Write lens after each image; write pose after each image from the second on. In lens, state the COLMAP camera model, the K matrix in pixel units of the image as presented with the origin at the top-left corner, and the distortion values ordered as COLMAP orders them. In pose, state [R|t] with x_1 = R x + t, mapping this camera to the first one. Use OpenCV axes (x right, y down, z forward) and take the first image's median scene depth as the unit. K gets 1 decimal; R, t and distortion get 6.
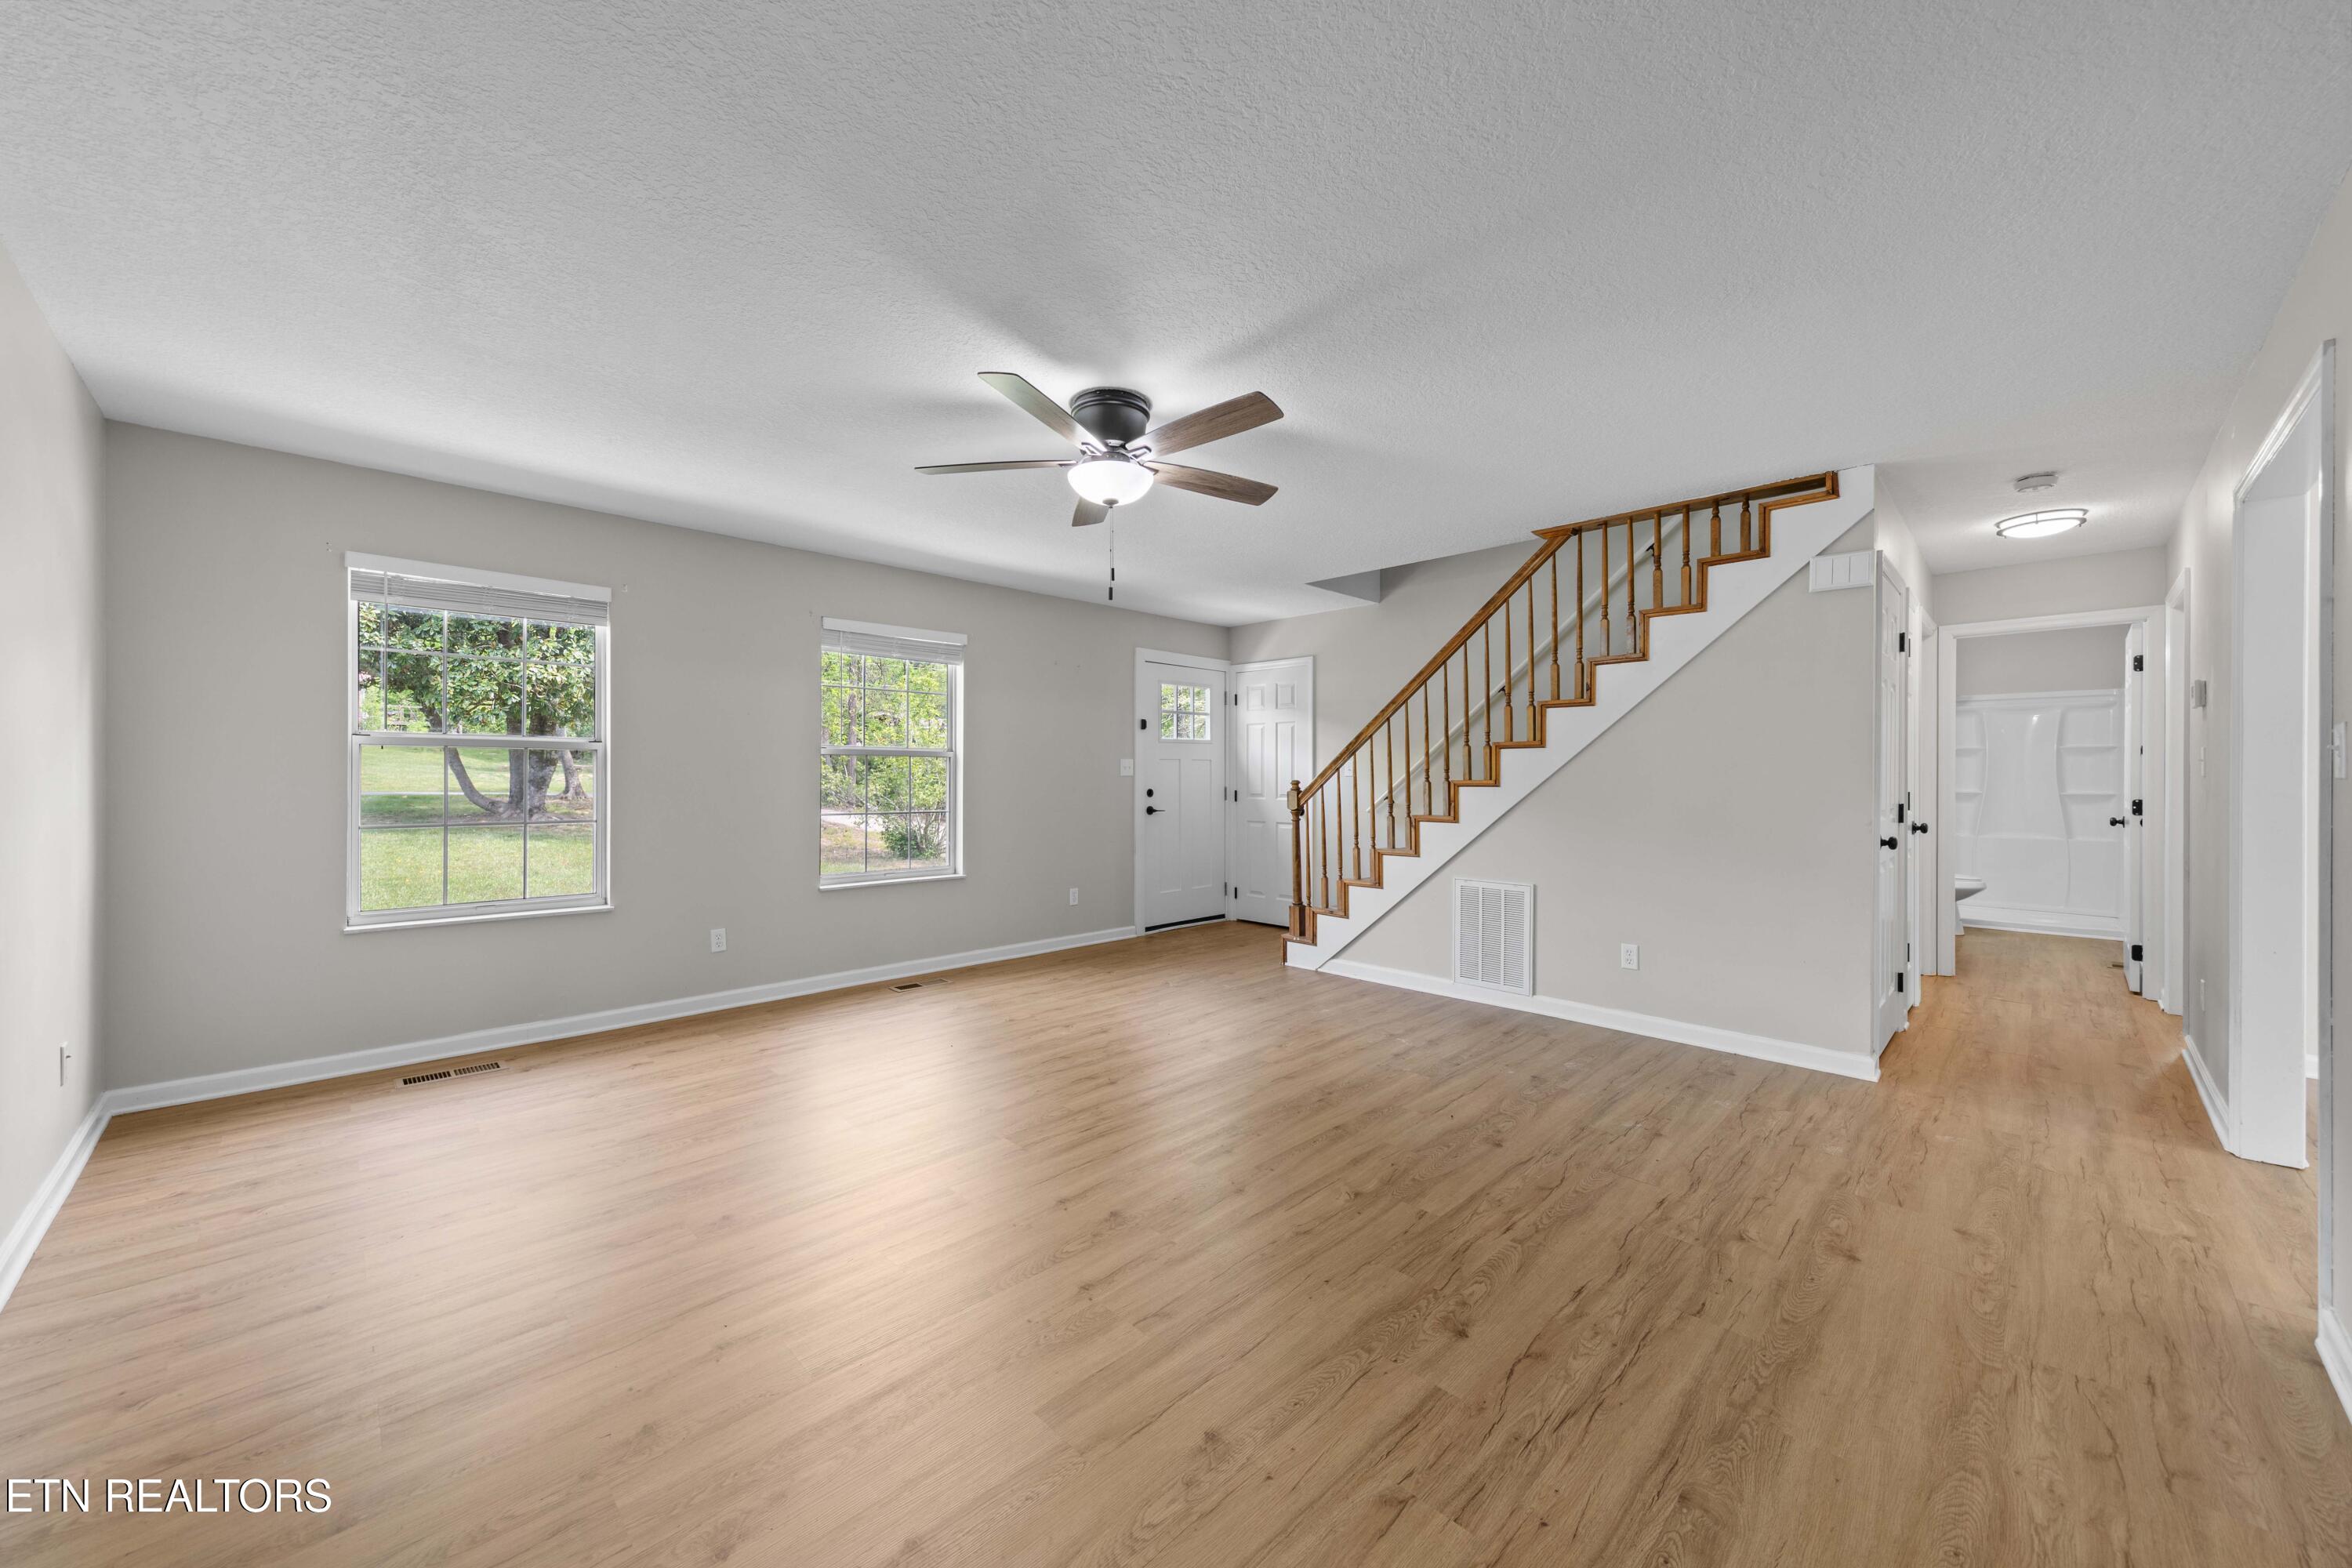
lens RADIAL K [[845.6, 0, 1176.0], [0, 845.6, 784.0], [0, 0, 1]] dist [0.010269, -0.000077]
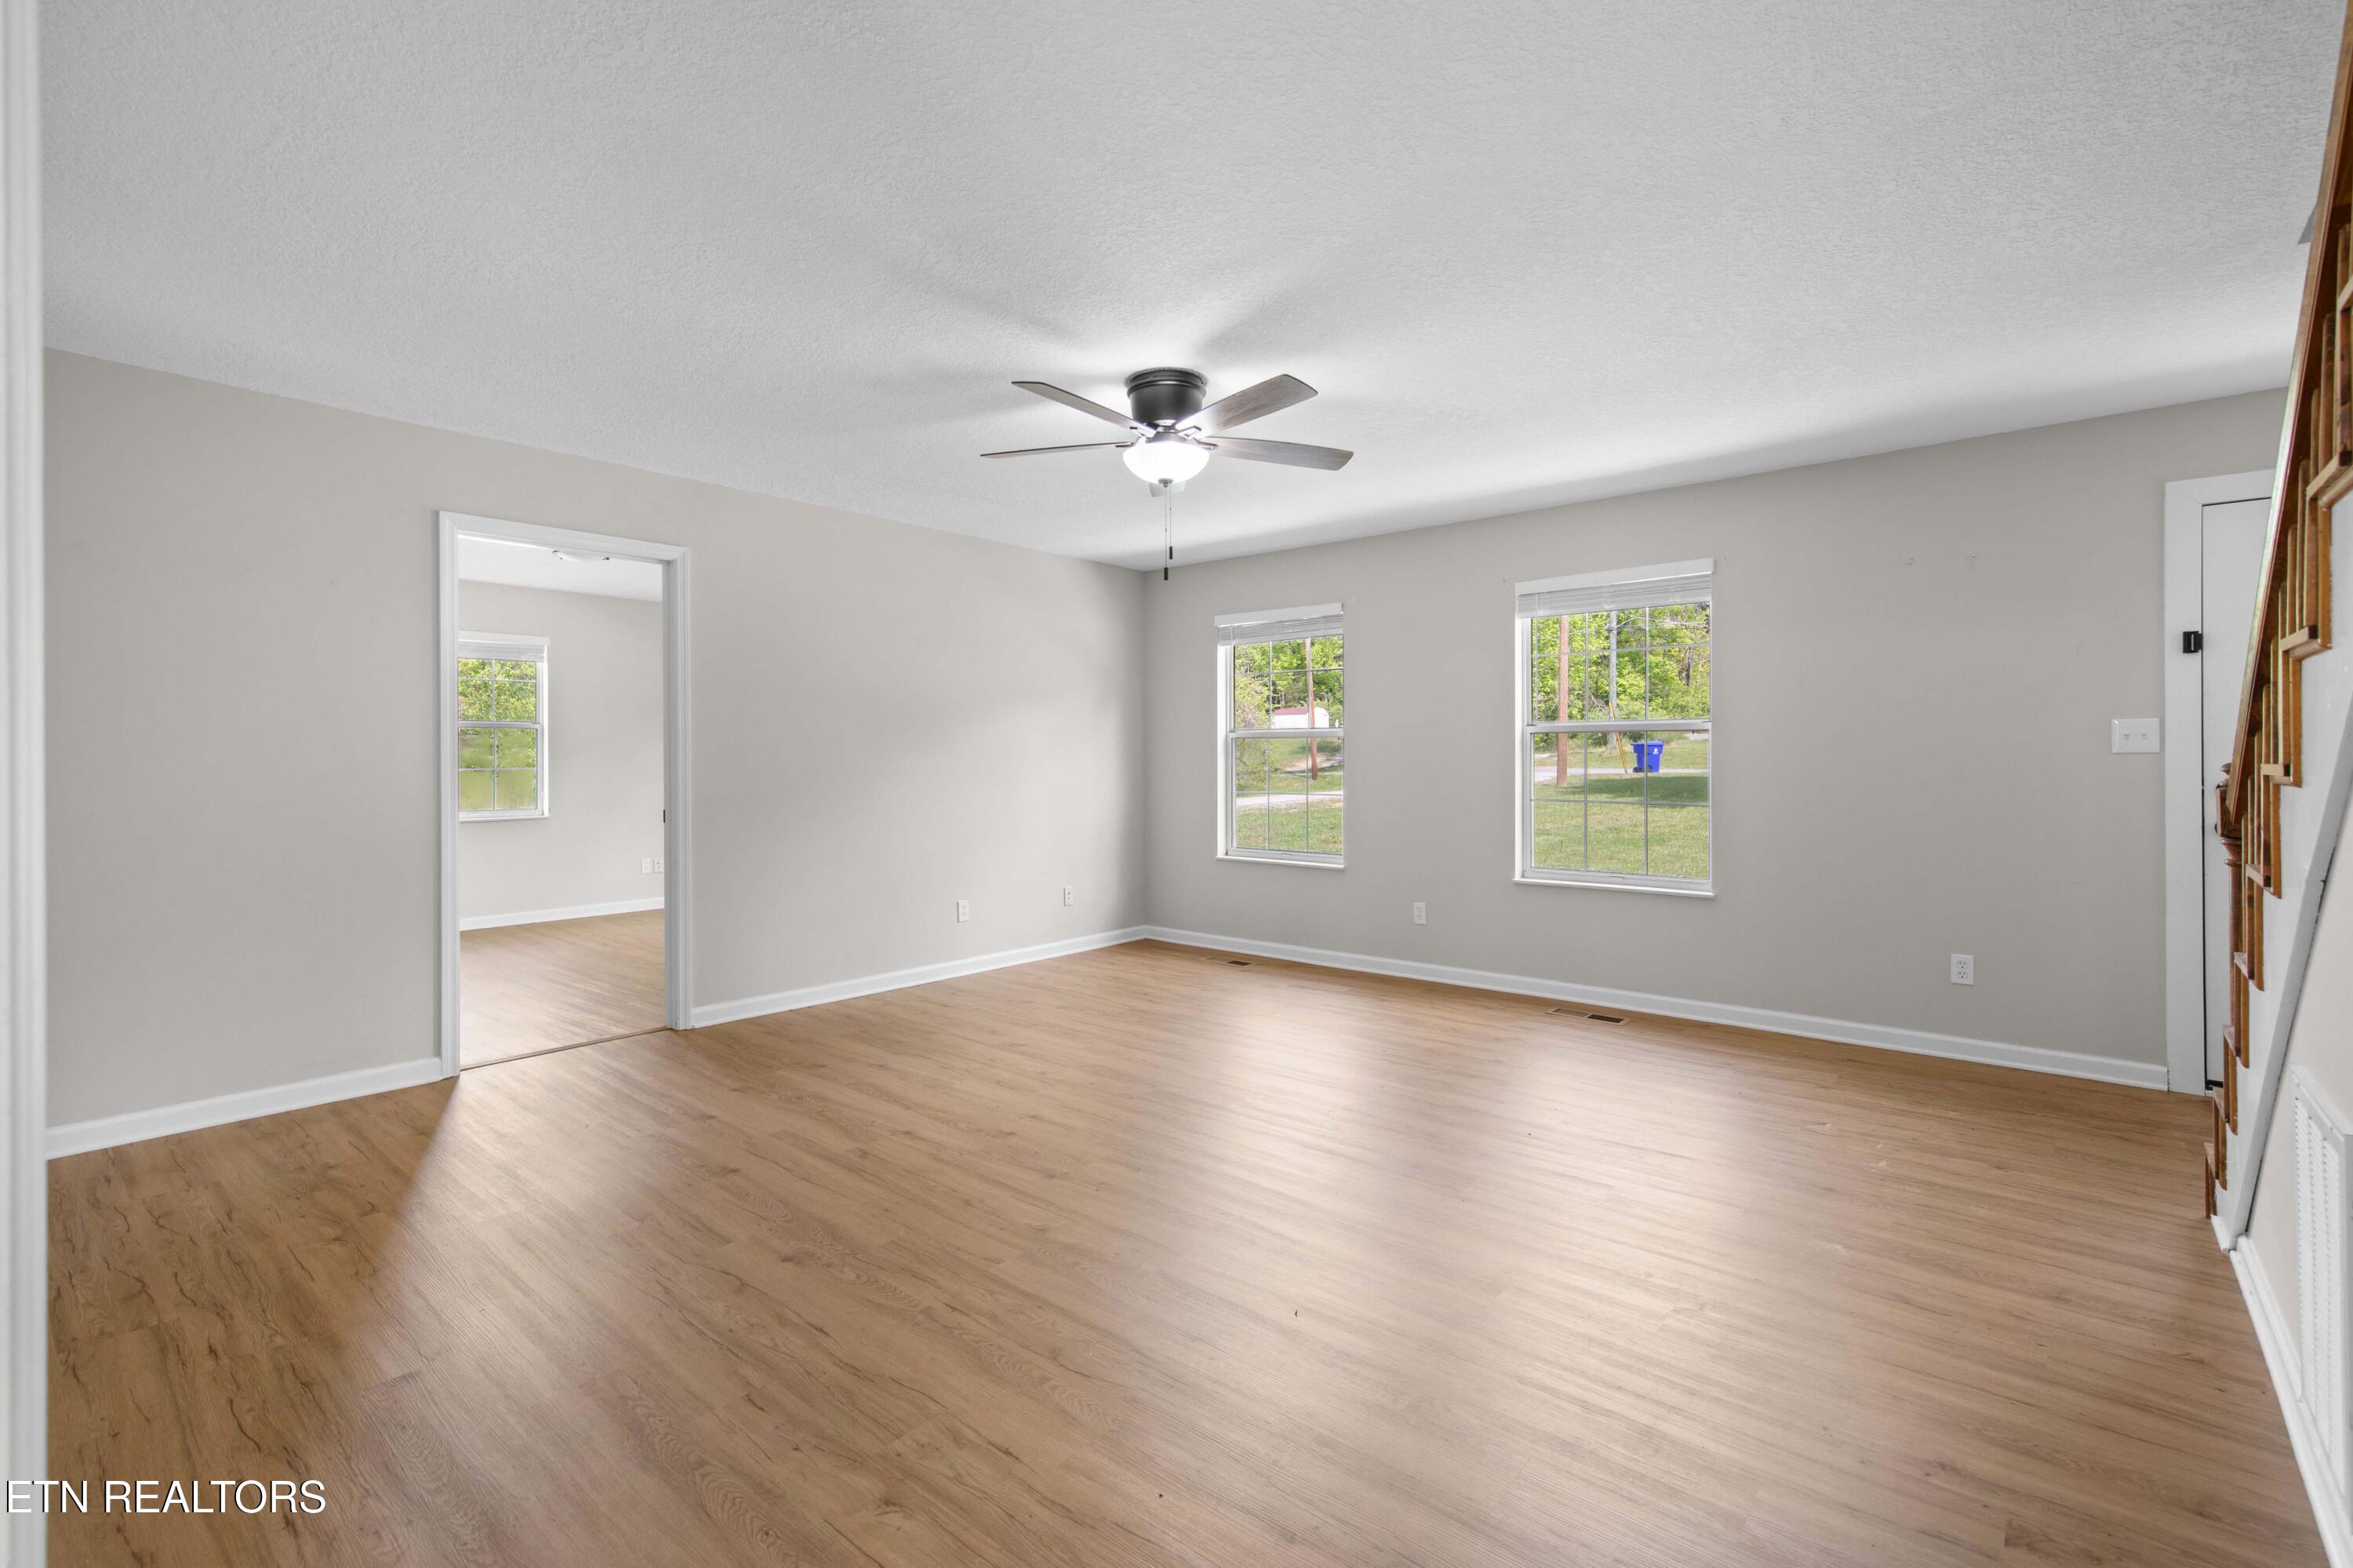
lens RADIAL K [[1047.4, 0, 1176.5], [0, 1047.4, 784.0], [0, 0, 1]] dist [0.014308, 0.000320]
pose [[0.091574, 0.022002, -0.995555, 1.003980], [-0.002415, 0.999758, 0.021873, -0.006441], [0.995795, 0.000401, 0.091605, 0.793549]]
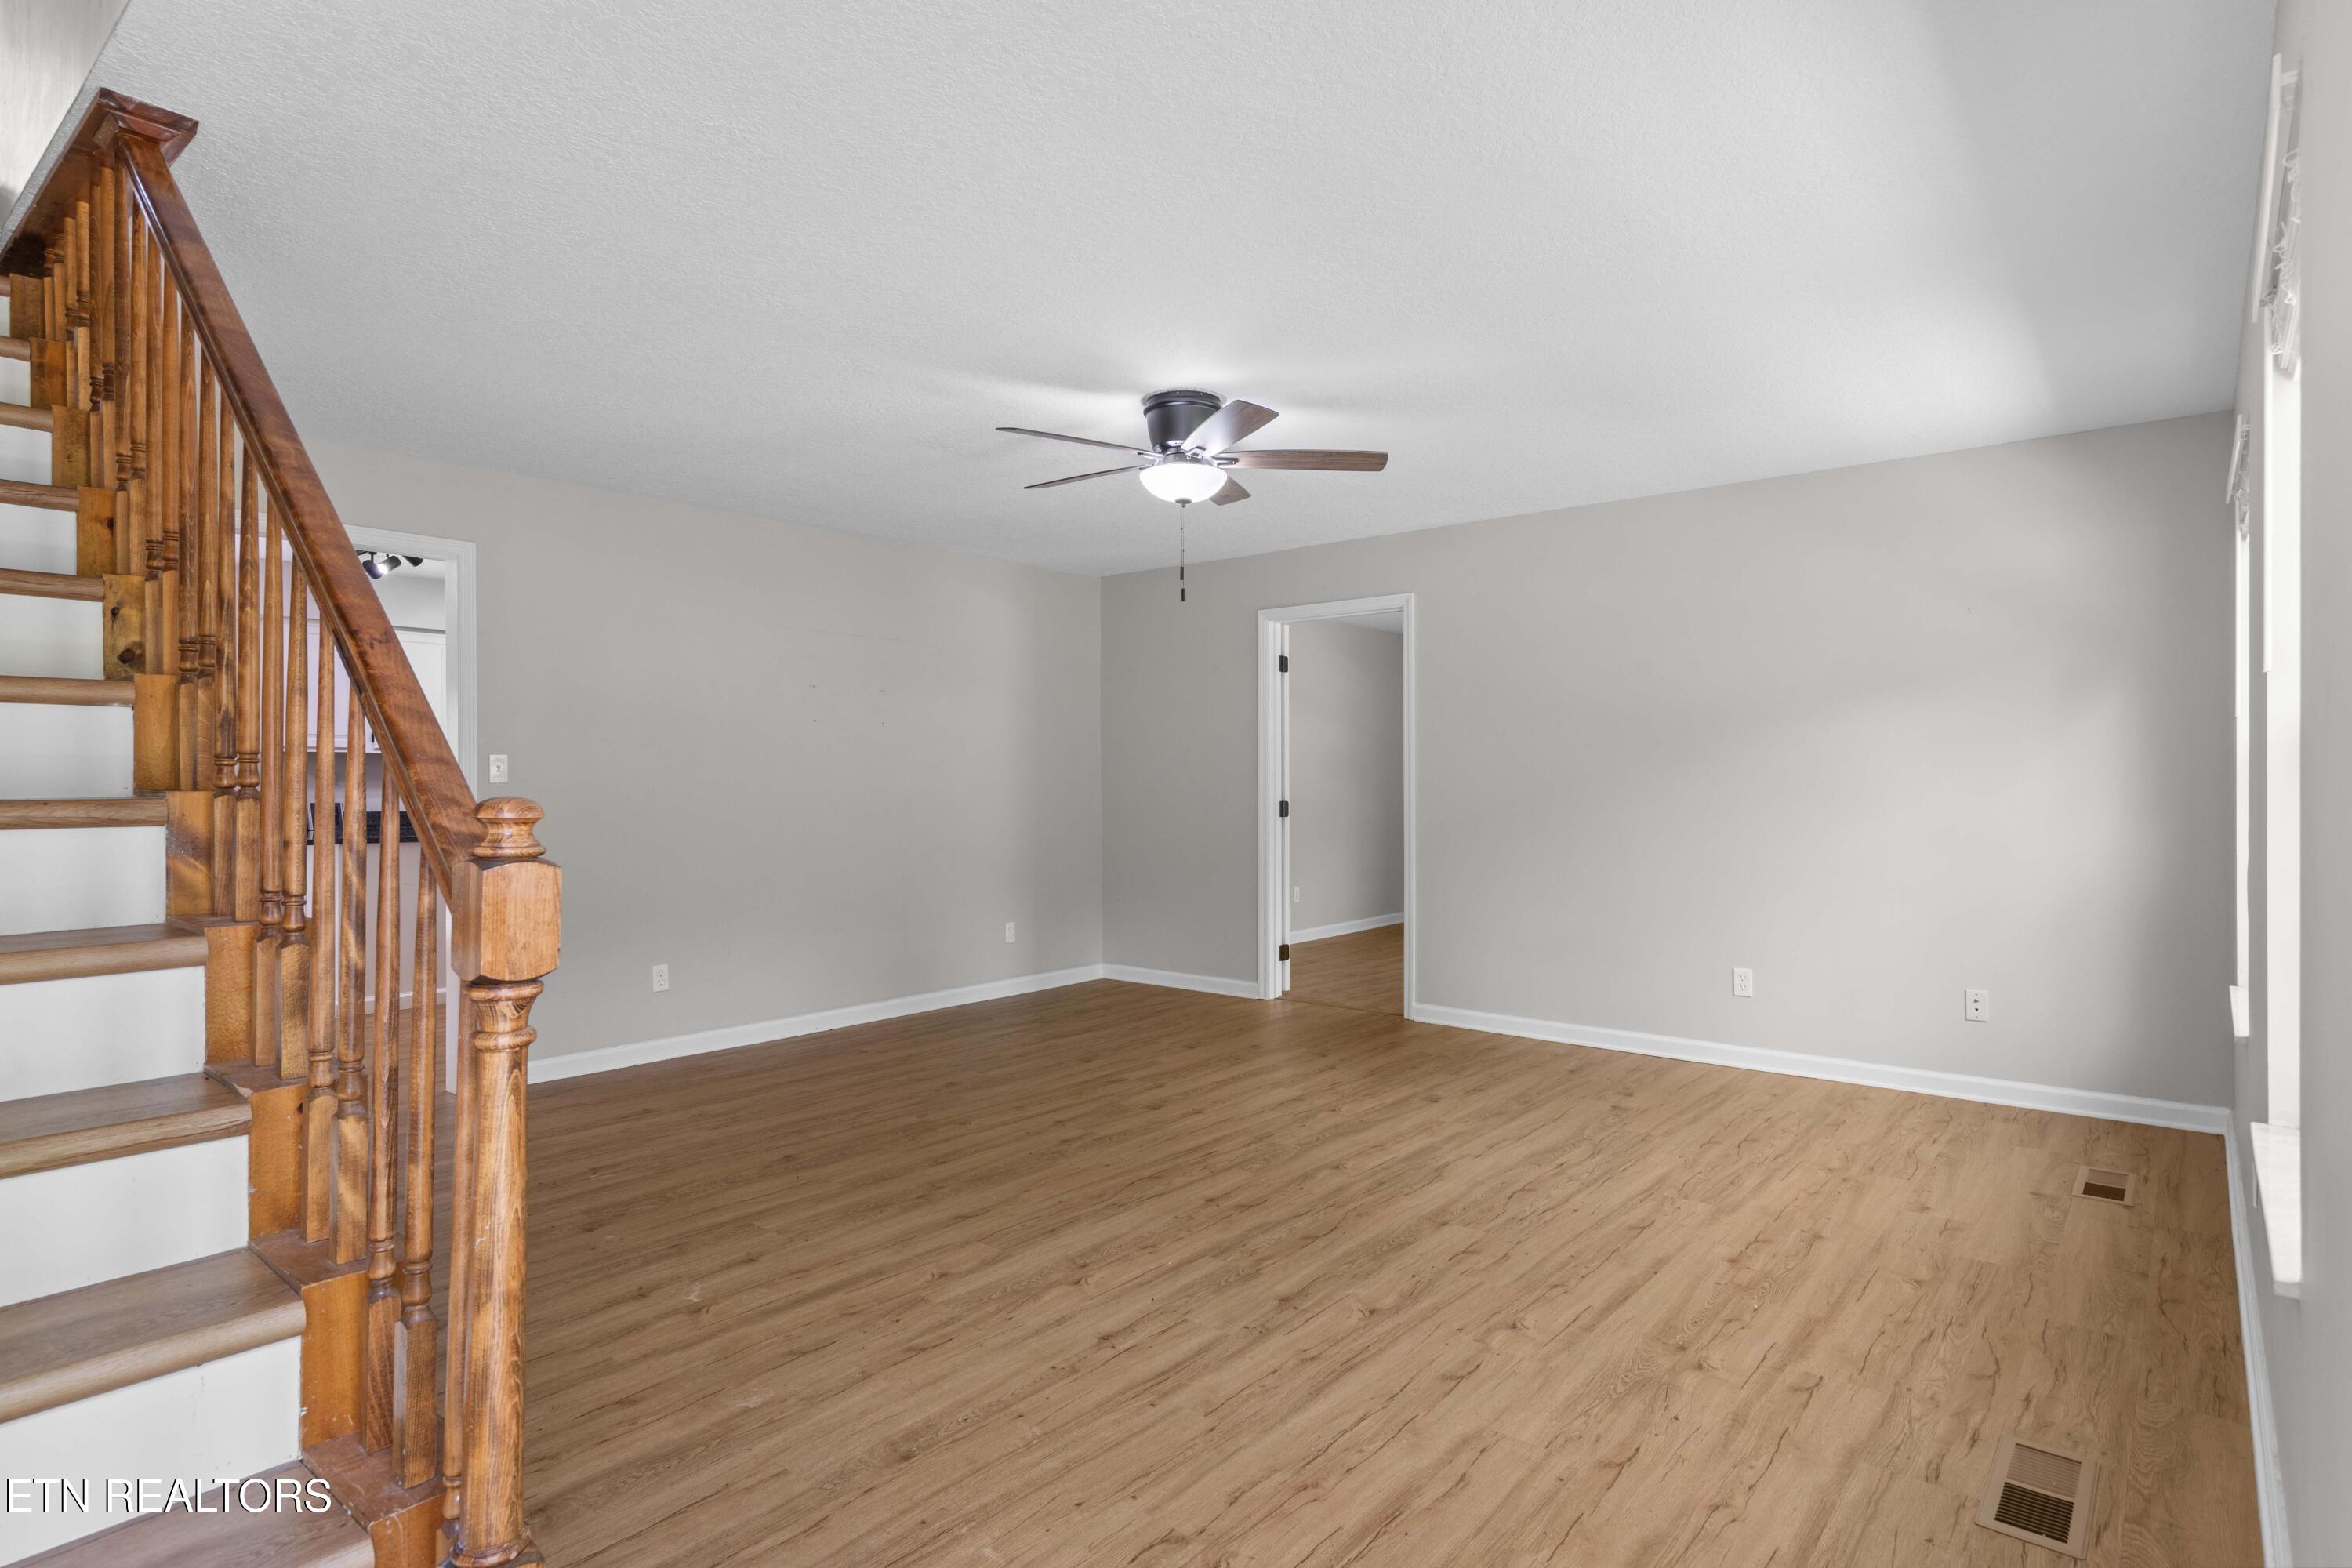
lens RADIAL K [[1249.6, 0, 1176.0], [0, 1249.6, 784.0], [0, 0, 1]] dist [0.000589, 0.000047]
pose [[-0.995648, -0.001874, -0.093171, 0.058511], [-0.002564, 0.999970, 0.007280, -0.015773], [0.093154, 0.007488, -0.995624, 2.153661]]
